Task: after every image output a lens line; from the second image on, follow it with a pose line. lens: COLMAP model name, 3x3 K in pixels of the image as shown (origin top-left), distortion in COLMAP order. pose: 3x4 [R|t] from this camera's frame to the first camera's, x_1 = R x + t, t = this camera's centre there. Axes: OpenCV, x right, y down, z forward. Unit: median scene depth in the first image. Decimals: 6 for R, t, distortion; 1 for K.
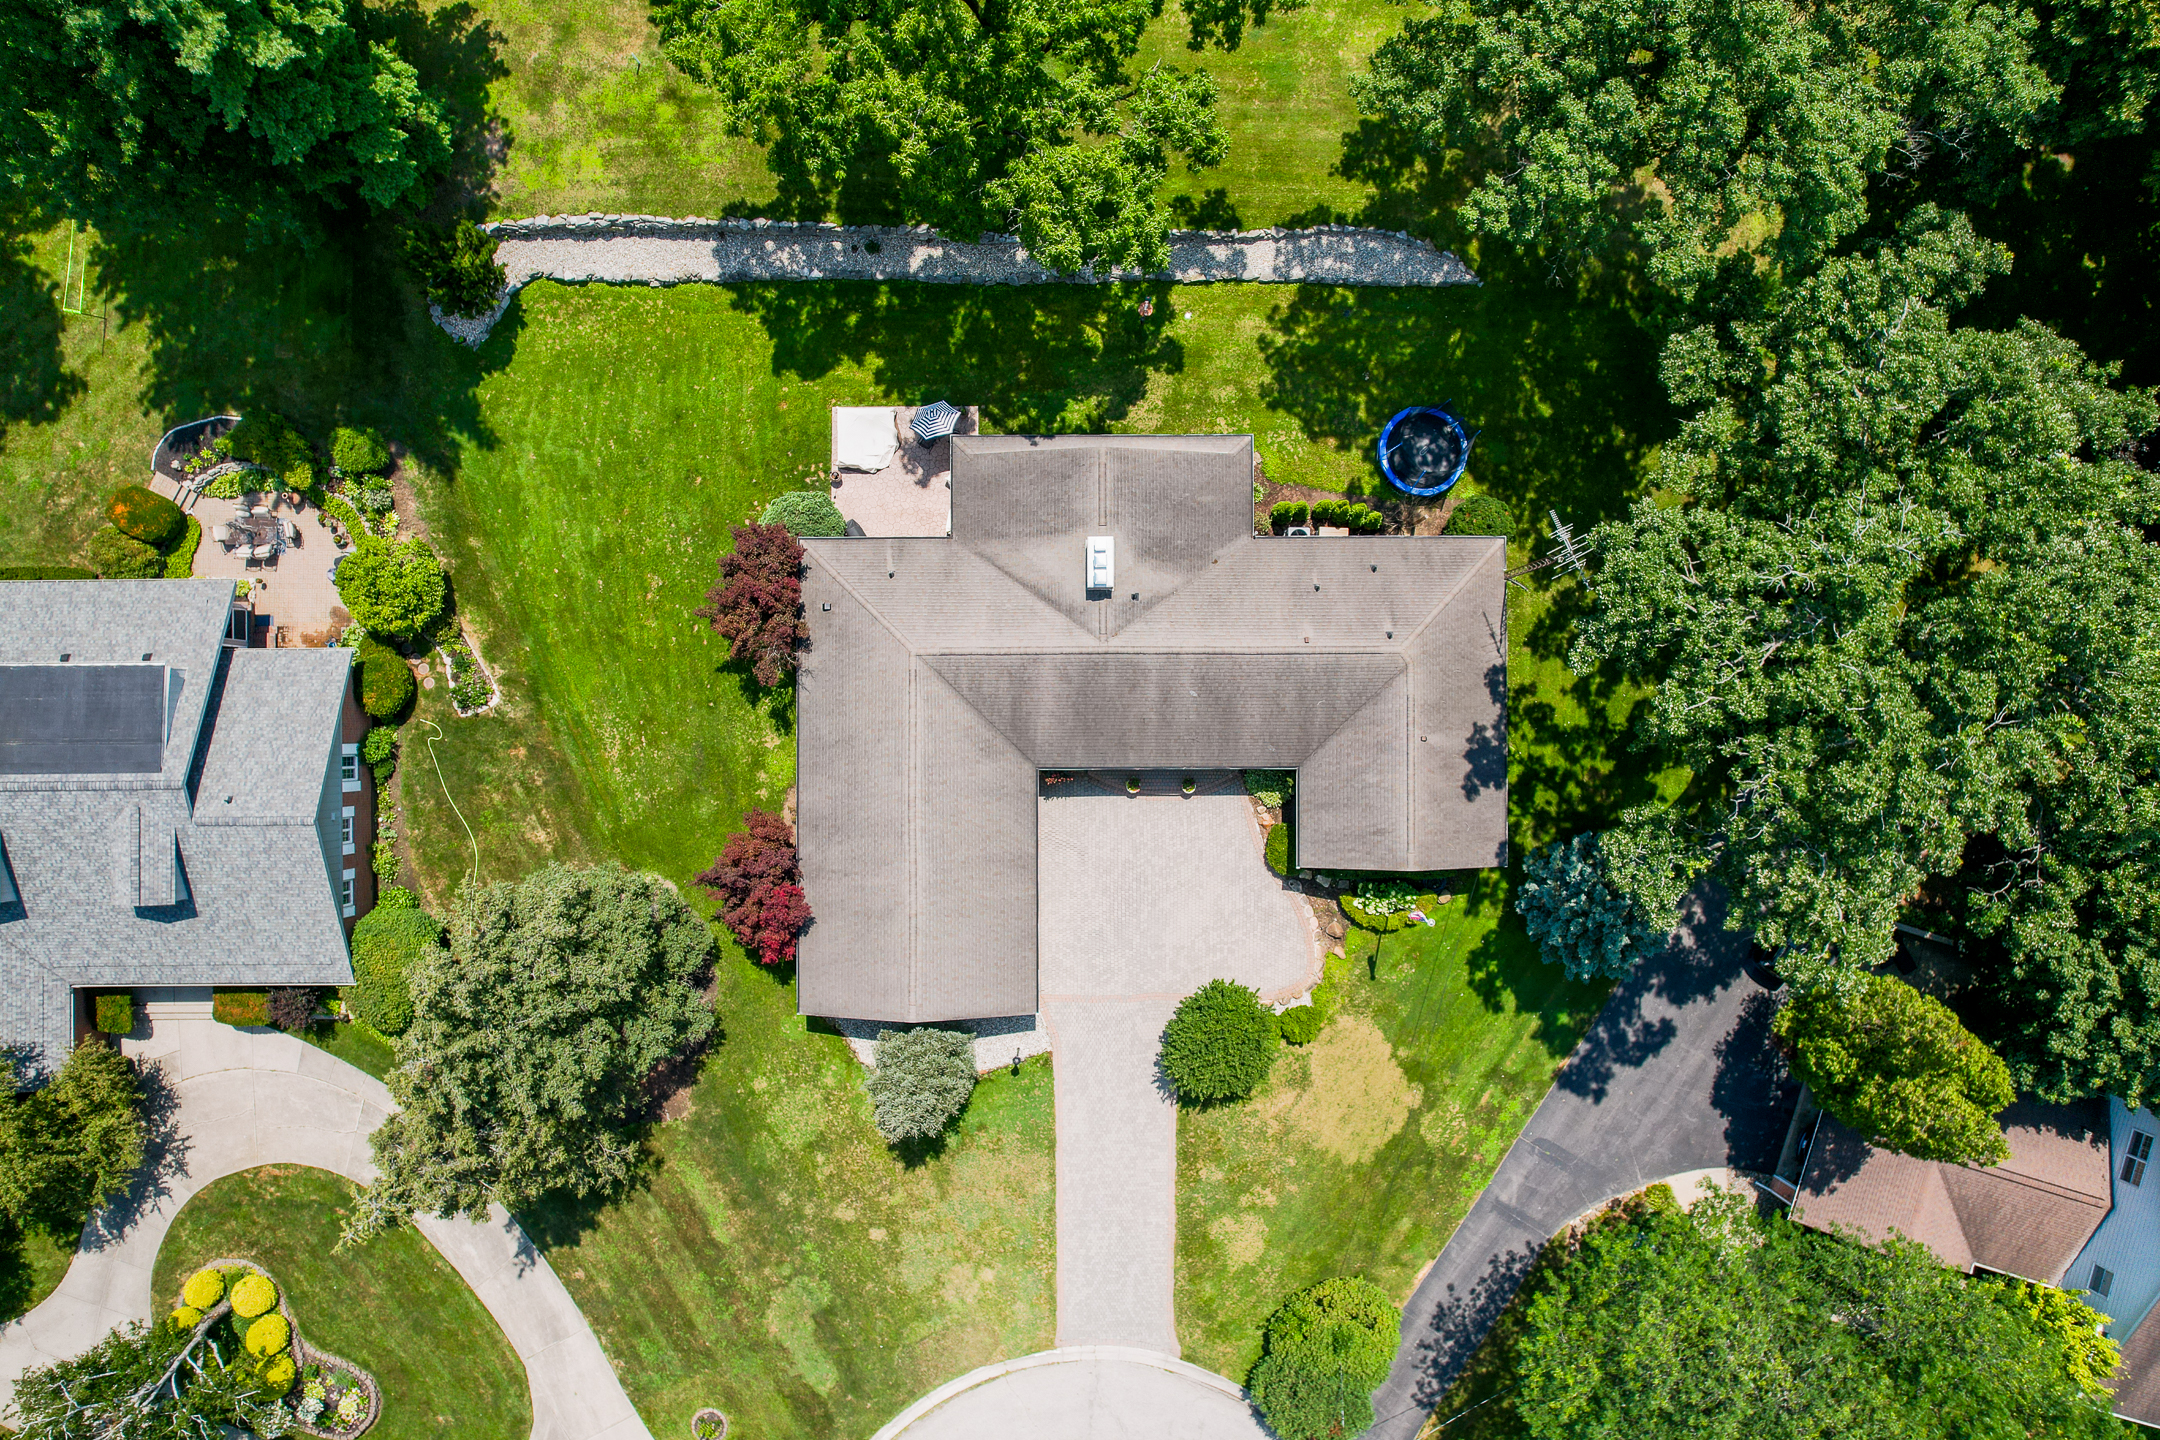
lens RADIAL K [[1400.7, 0, 1080.0], [0, 1400.7, 720.0], [0, 0, 1]] dist [-0.080191, 0.080334]
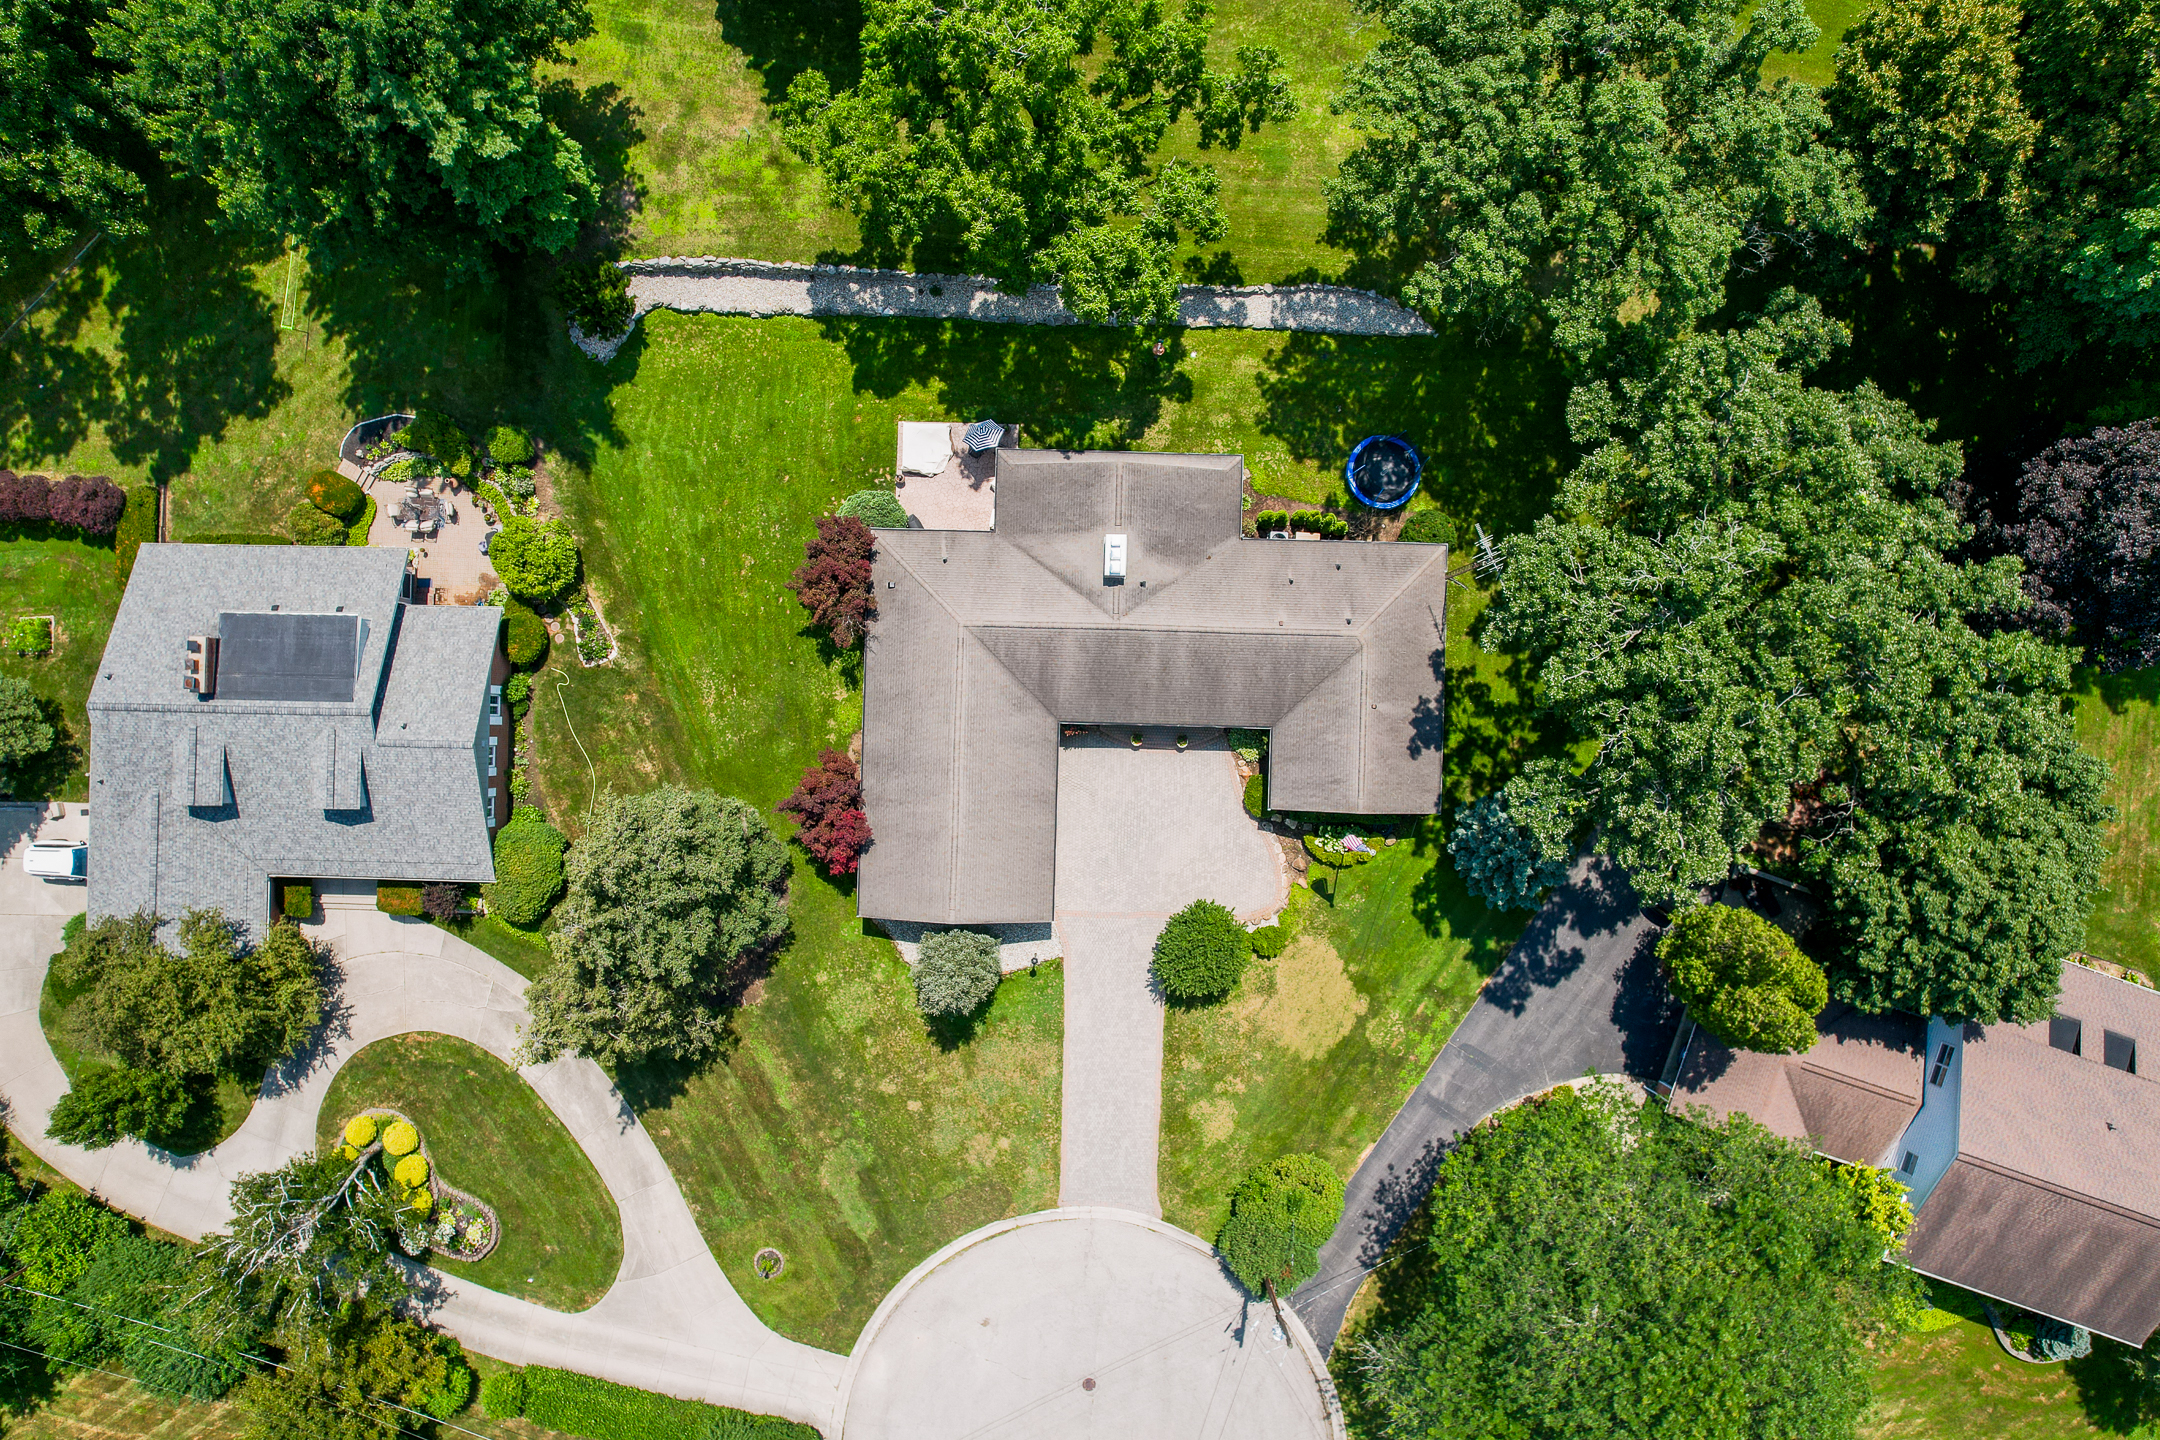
lens RADIAL K [[1400.7, 0, 1080.0], [0, 1400.7, 720.0], [0, 0, 1]] dist [-0.080191, 0.080334]
pose [[0.999549, 0.029885, -0.003024, -0.008540], [-0.029882, 0.999553, 0.000970, 0.031633], [0.003052, -0.000879, 0.999995, -0.228806]]
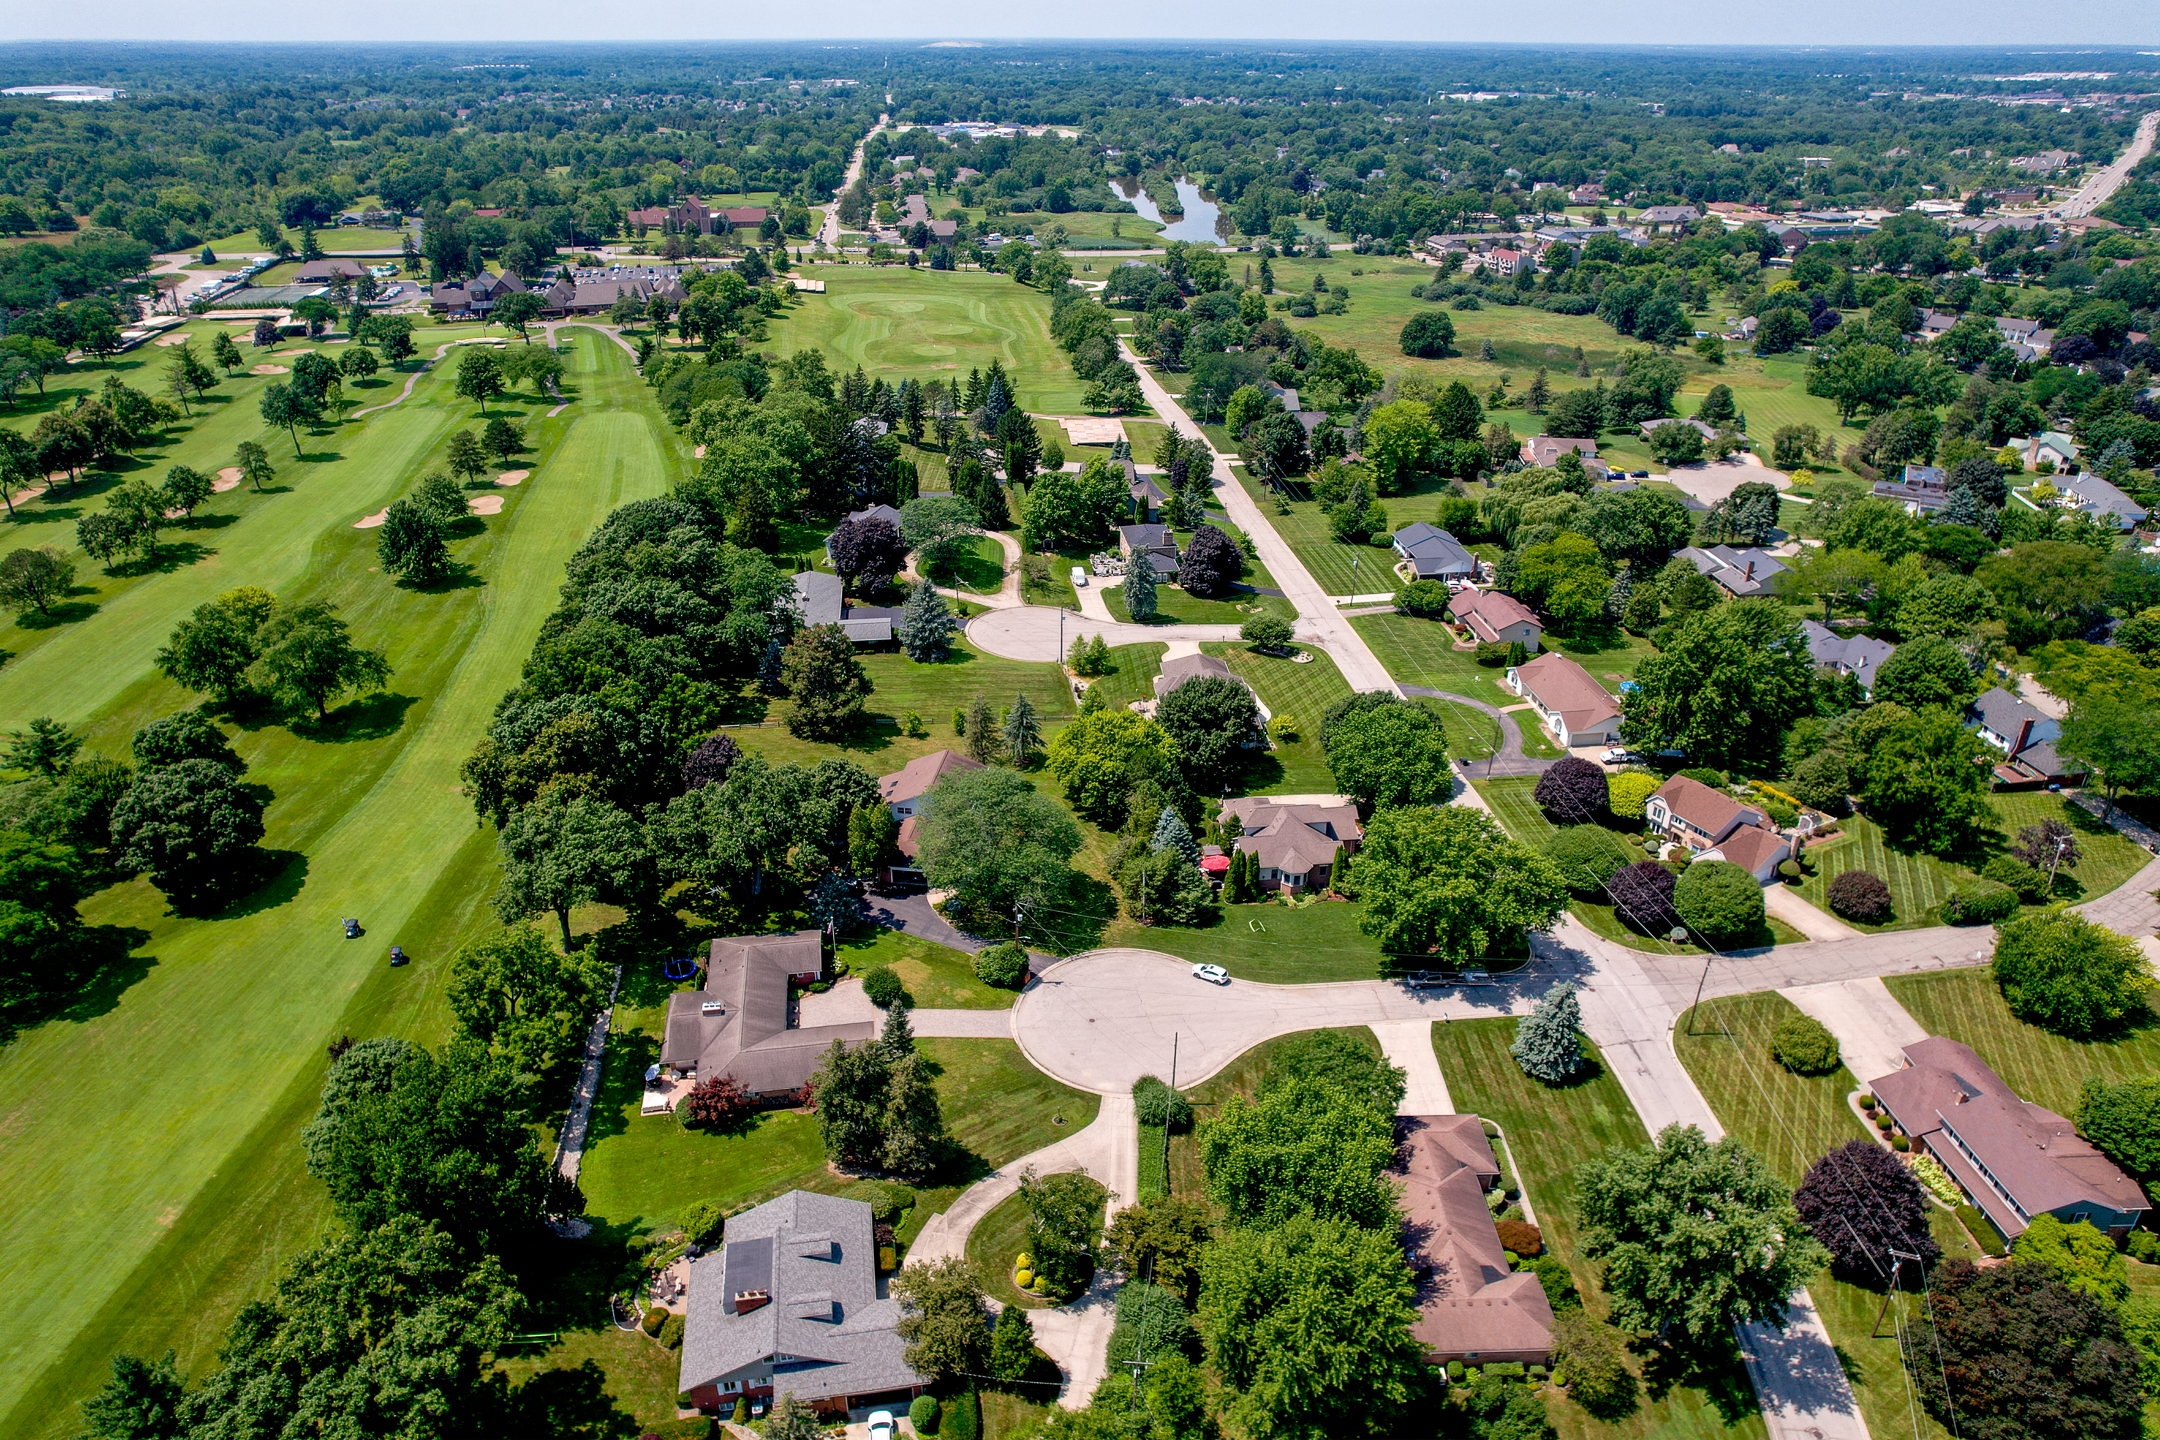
lens RADIAL K [[1400.7, 0, 1080.0], [0, 1400.7, 720.0], [0, 0, 1]] dist [-0.080191, 0.080334]
pose [[-0.157599, -0.465418, 0.870947, -2.219974], [0.987494, -0.070514, 0.141007, 0.266522], [-0.004213, 0.882277, 0.470711, -0.842008]]
